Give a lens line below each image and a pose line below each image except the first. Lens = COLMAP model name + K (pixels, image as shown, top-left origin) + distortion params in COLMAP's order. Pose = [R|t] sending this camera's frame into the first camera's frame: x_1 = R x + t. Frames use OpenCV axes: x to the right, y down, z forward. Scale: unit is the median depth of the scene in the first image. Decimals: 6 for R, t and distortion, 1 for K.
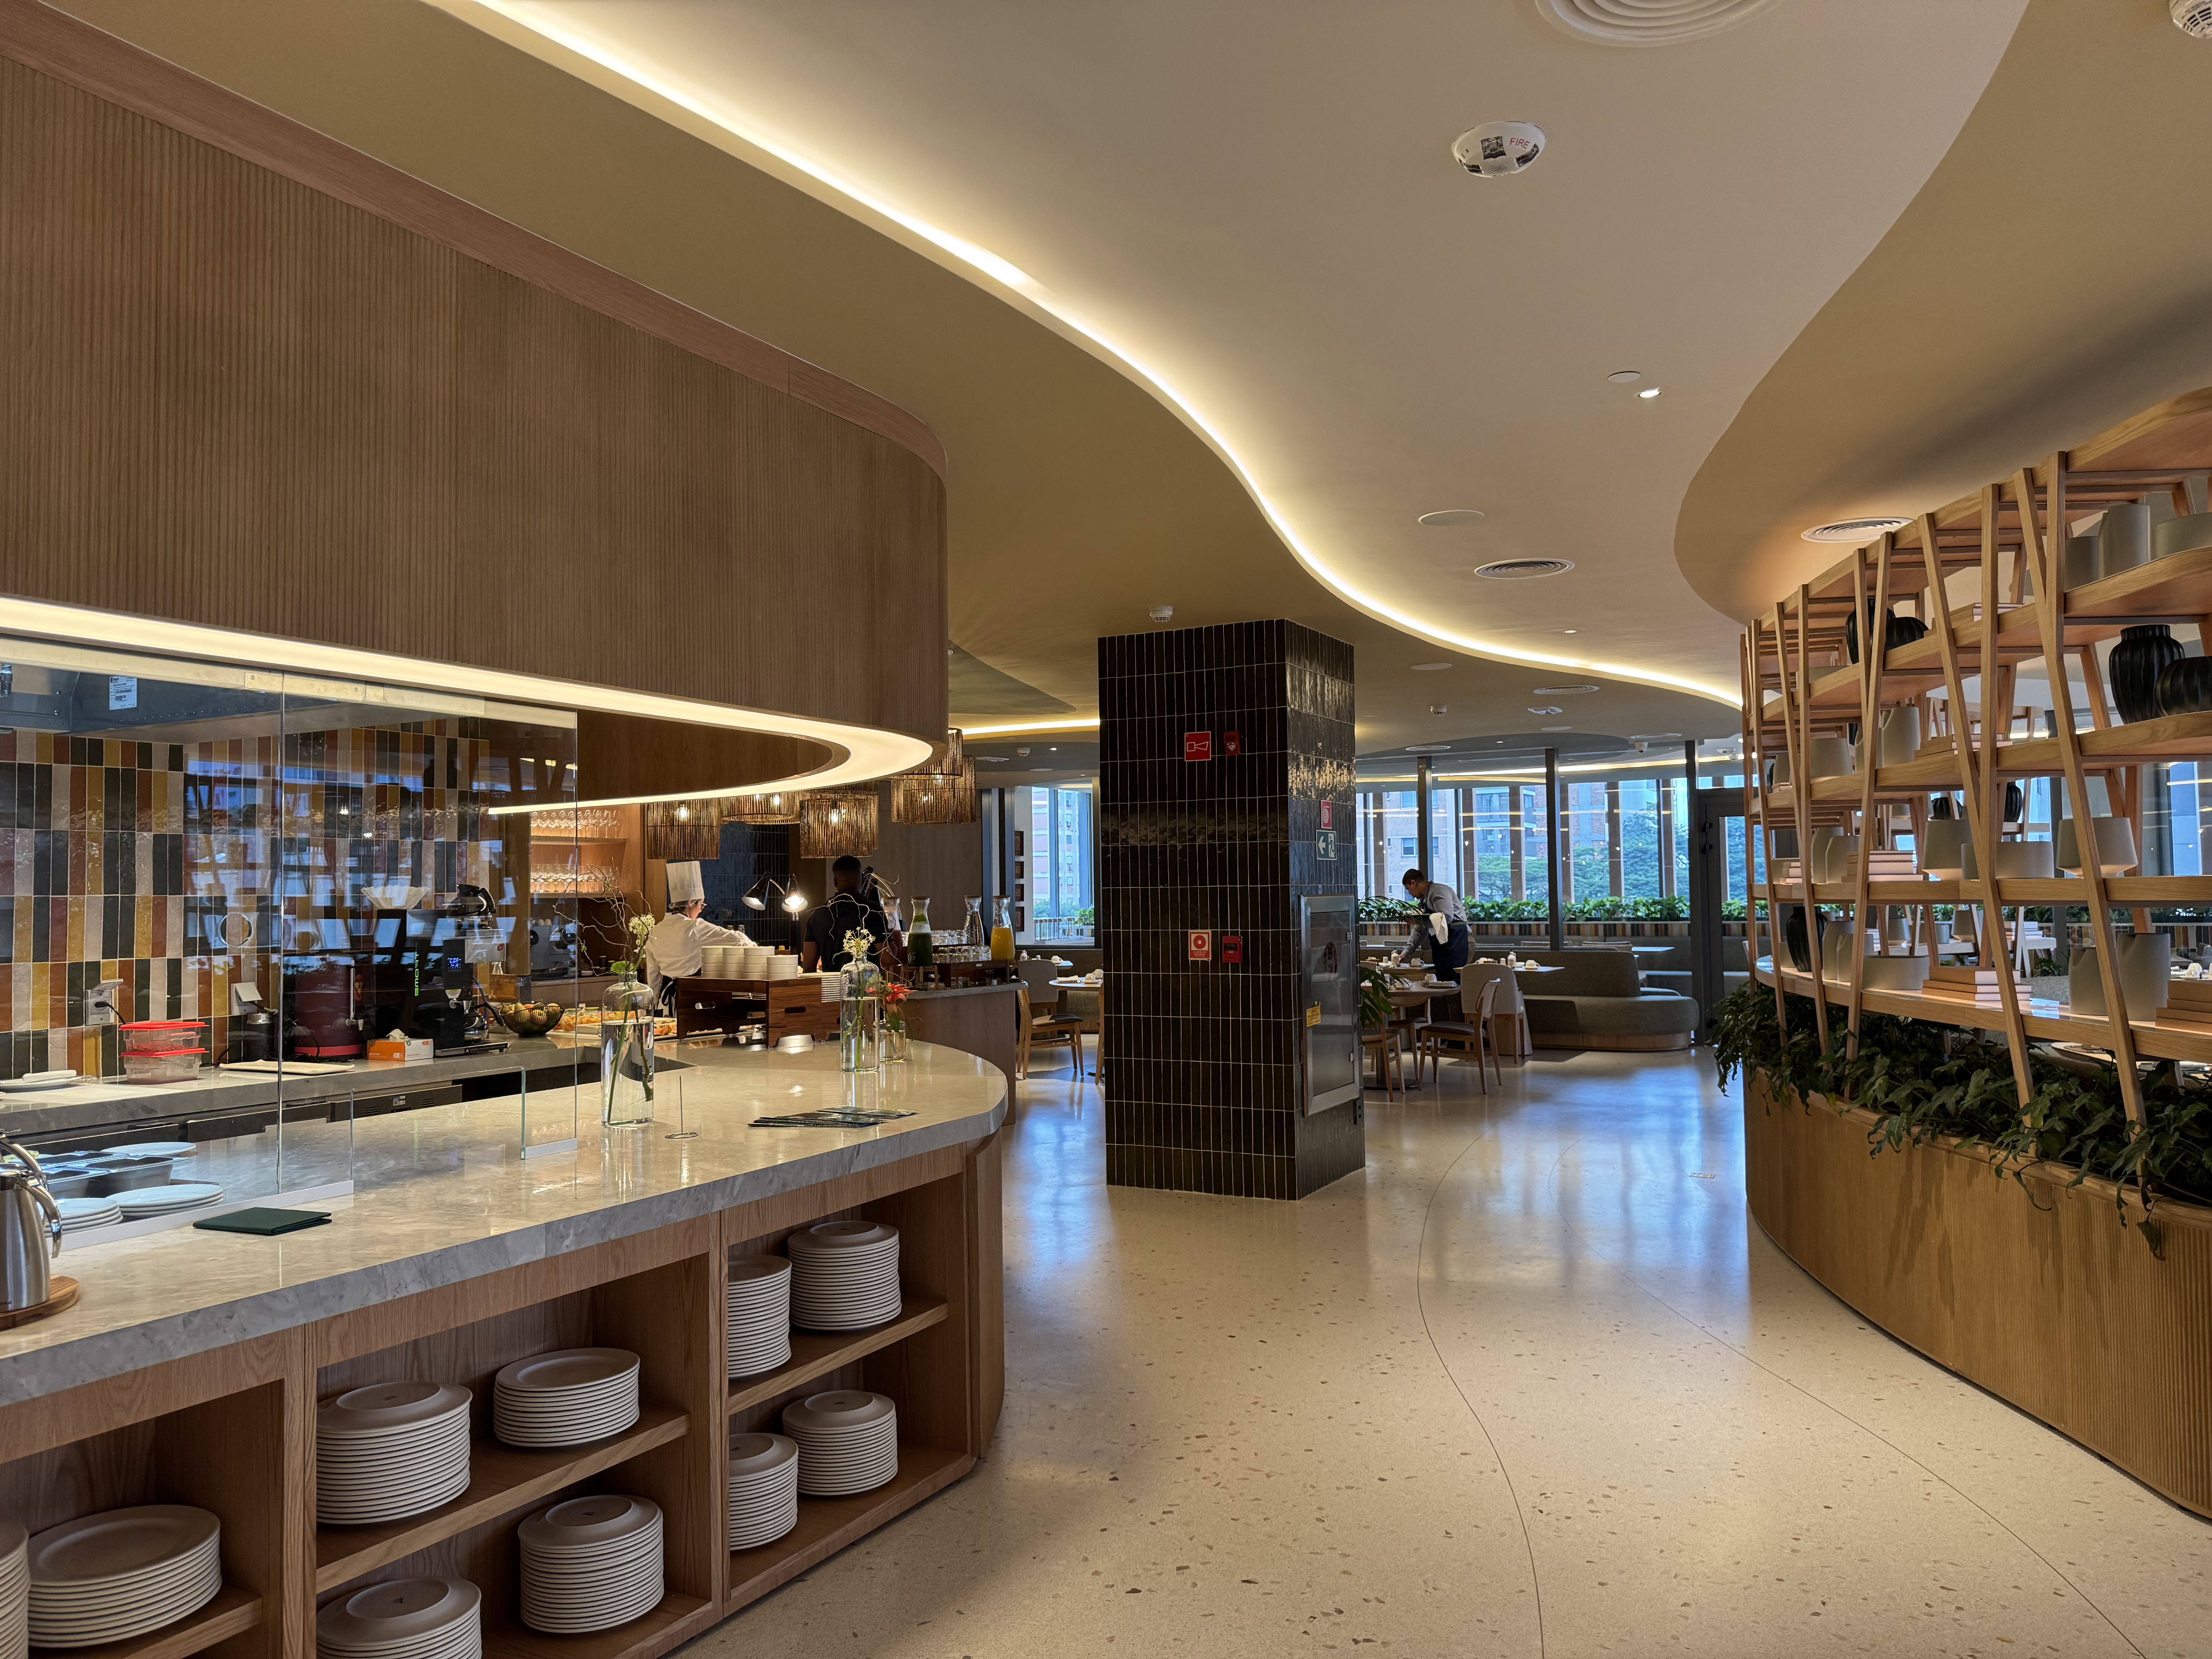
lens RADIAL K [[1550.6, 0, 1127.9], [0, 1550.6, 825.7], [0, 0, 1]] dist [0.028712, -0.034929]
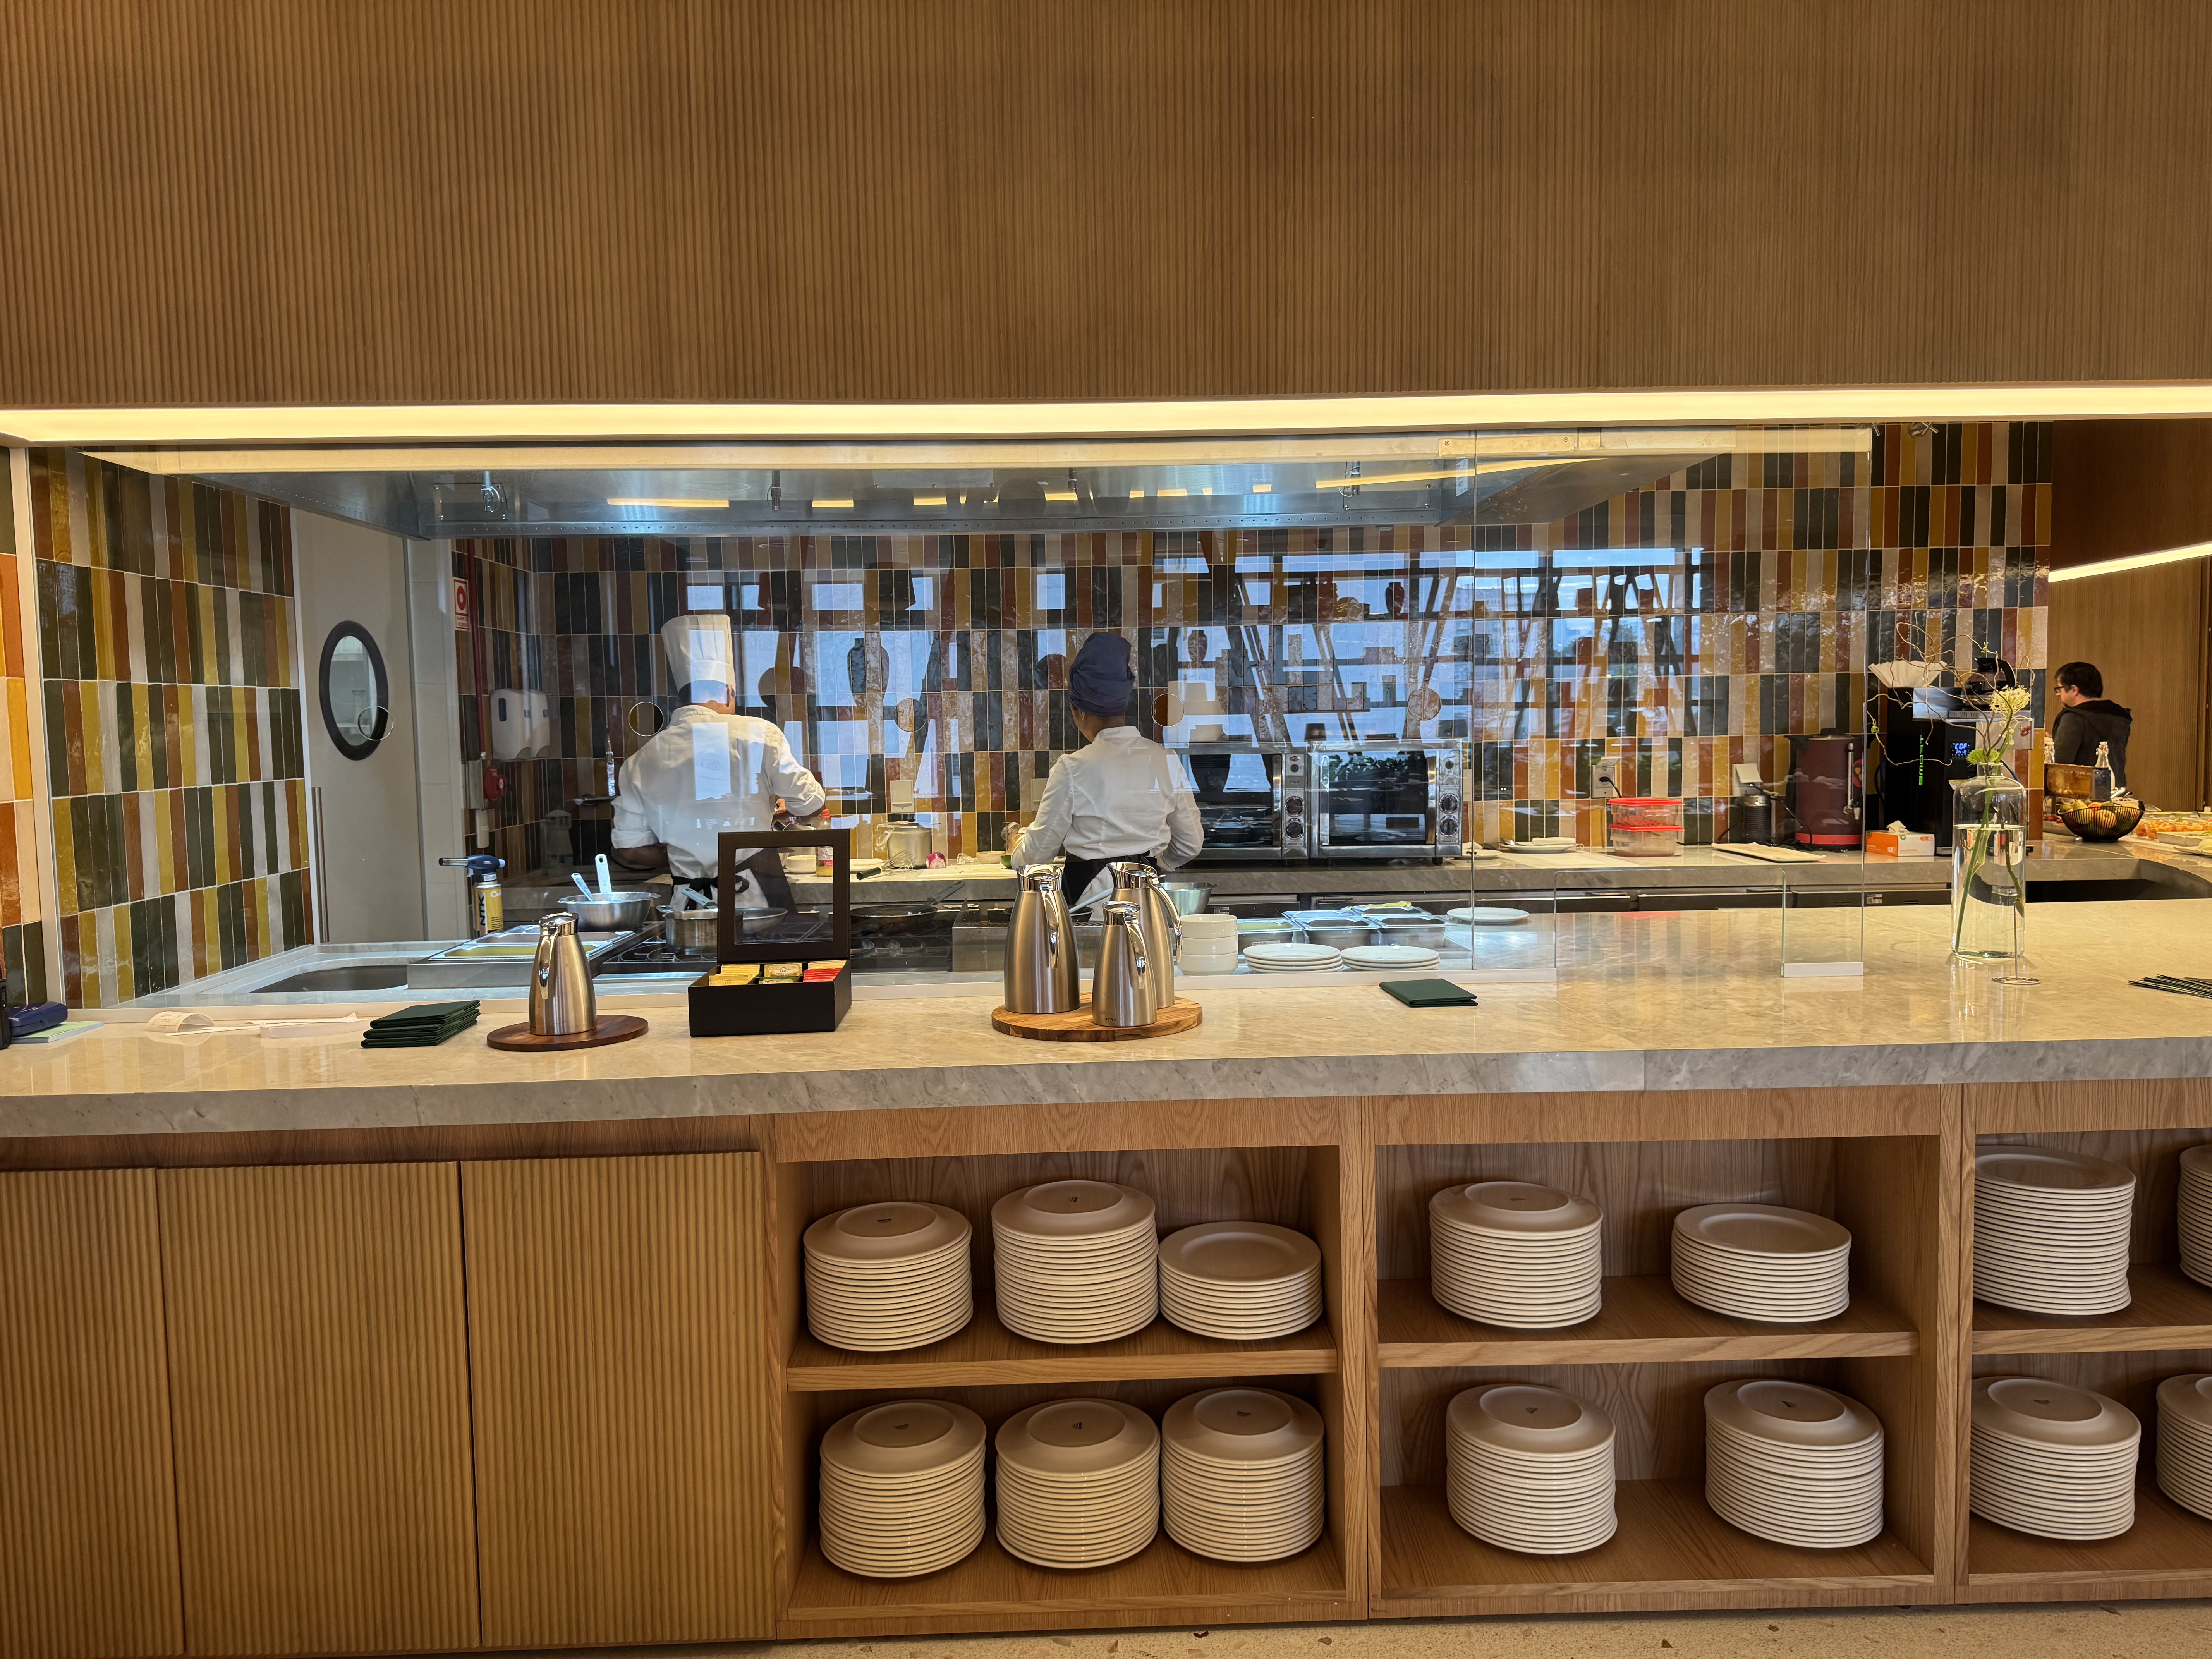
lens RADIAL K [[1550.6, 0, 1108.1], [0, 1550.6, 829.8], [0, 0, 1]] dist [0.028712, -0.034929]
pose [[0.474895, 0.071091, -0.877166, 0.193827], [0.050099, 0.992932, 0.107597, 0.028291], [0.878615, -0.095042, 0.467977, 0.320982]]
